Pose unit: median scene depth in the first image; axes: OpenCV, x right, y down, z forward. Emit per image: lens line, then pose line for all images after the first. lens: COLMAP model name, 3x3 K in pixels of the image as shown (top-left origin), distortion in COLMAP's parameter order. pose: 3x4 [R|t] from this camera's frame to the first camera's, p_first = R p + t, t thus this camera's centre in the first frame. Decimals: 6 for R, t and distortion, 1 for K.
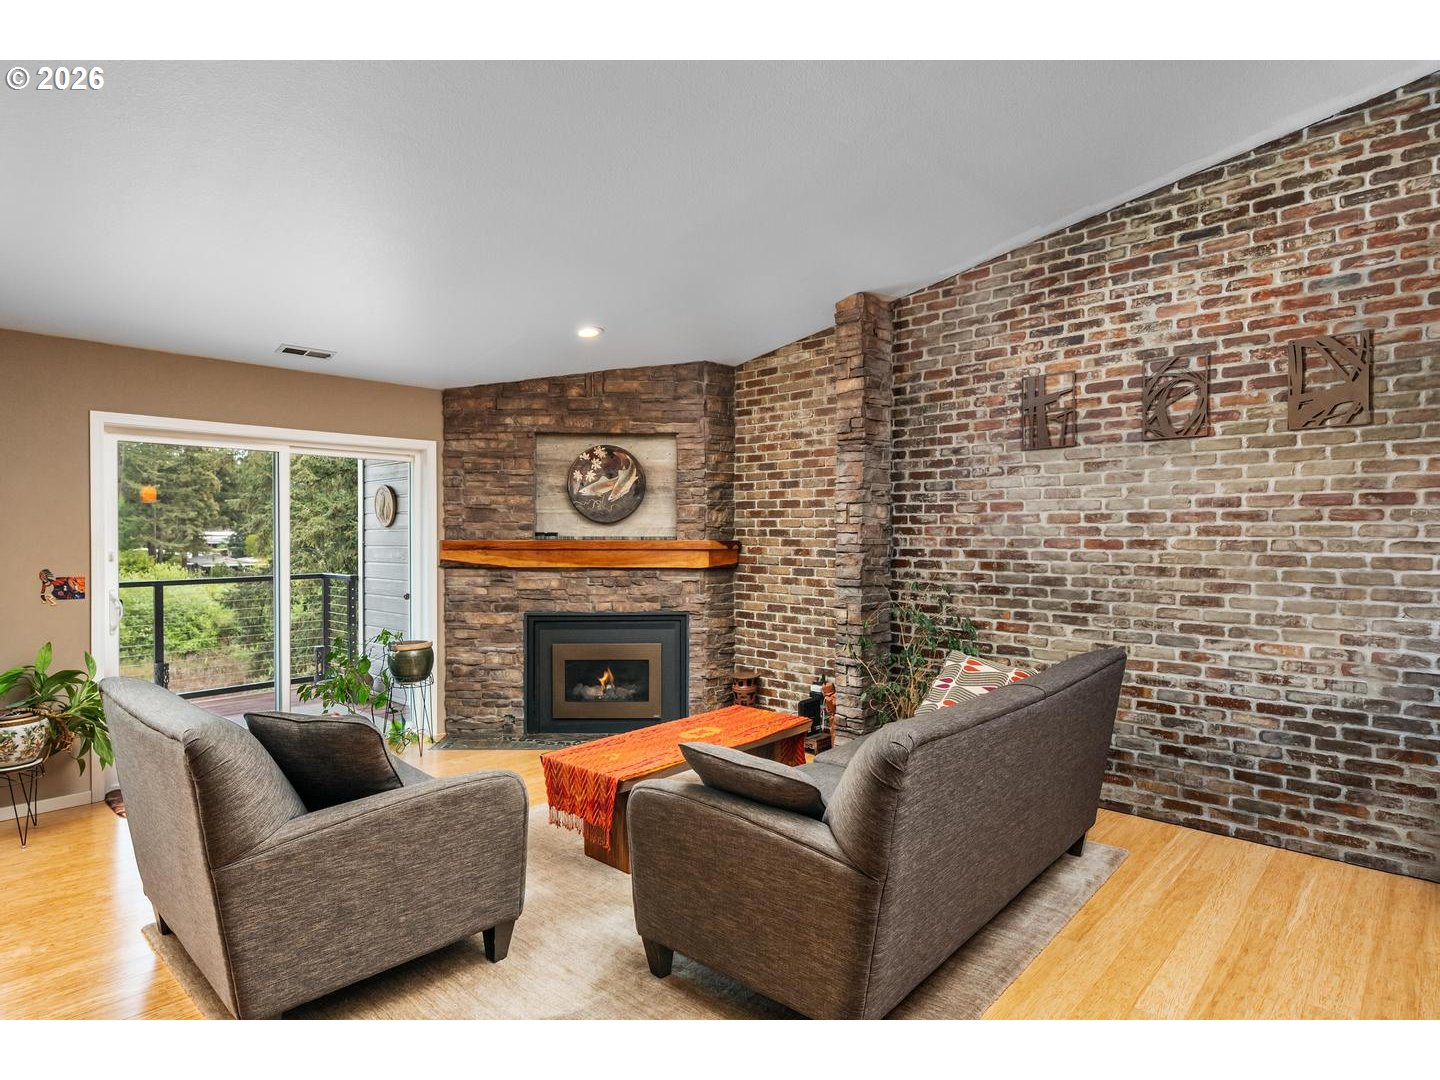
lens RADIAL K [[789.9, 0, 718.3], [0, 789.9, 546.4], [0, 0, 1]] dist [0.002286, 0.001386]
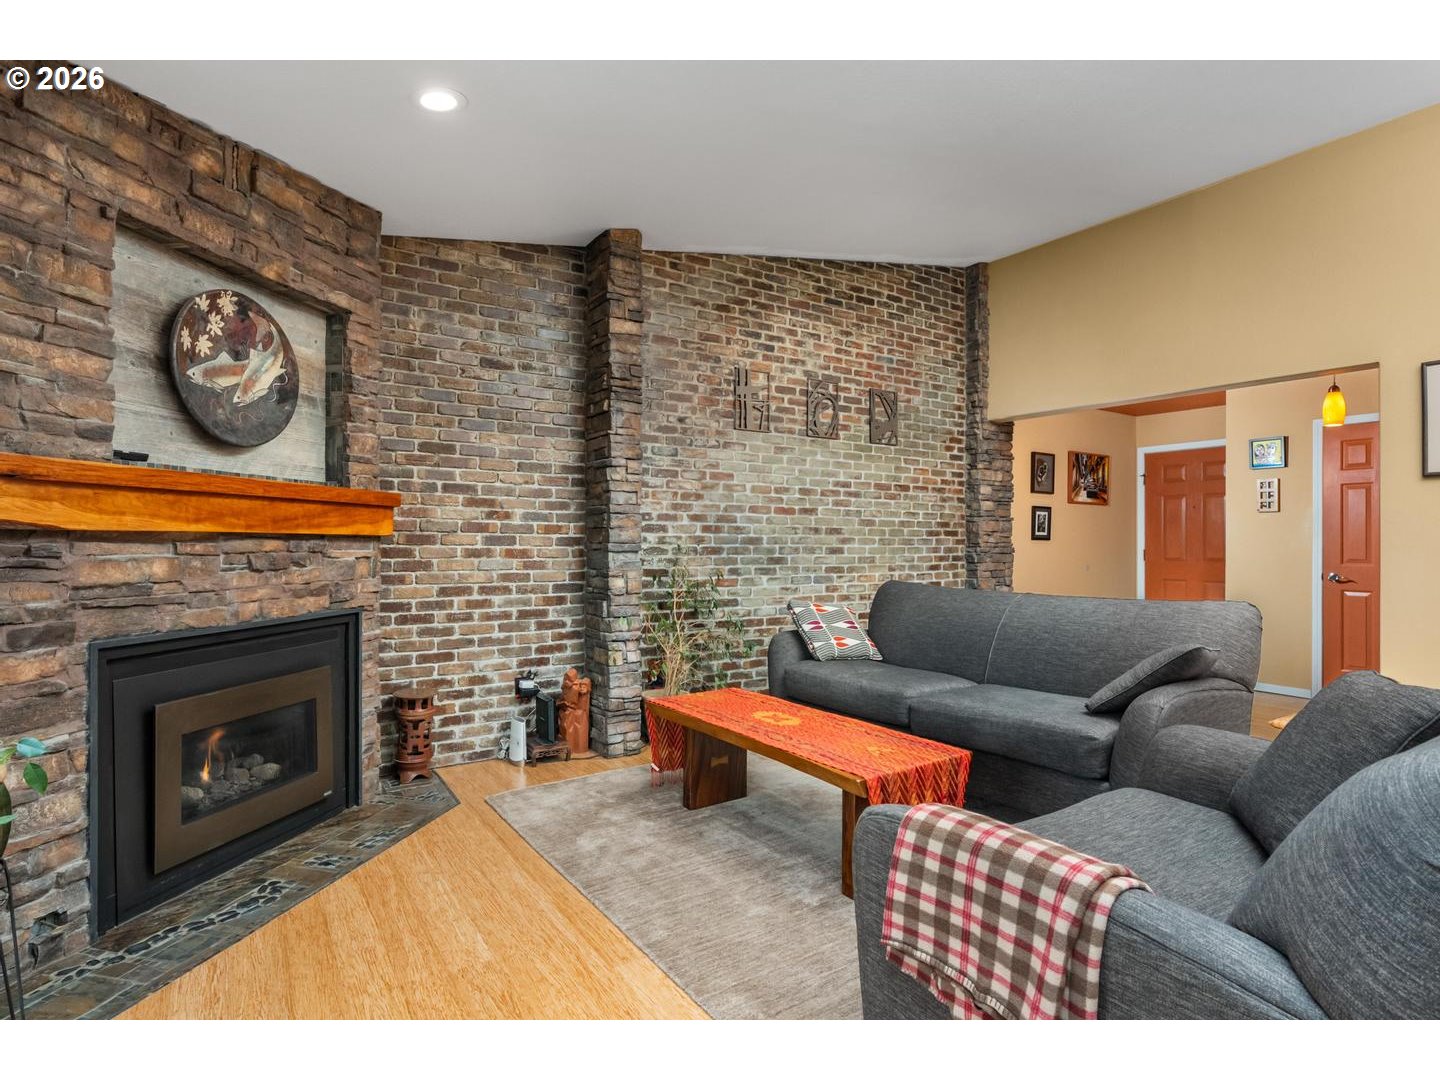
lens RADIAL K [[748.4, 0, 720.0], [0, 748.4, 540.0], [0, 0, 1]] dist [-0.002808, 0.000560]
pose [[0.239880, 0.000674, 0.970802, -0.655633], [0.009907, 0.999946, -0.003142, 0.042882], [-0.970752, 0.010372, 0.239860, 0.719815]]
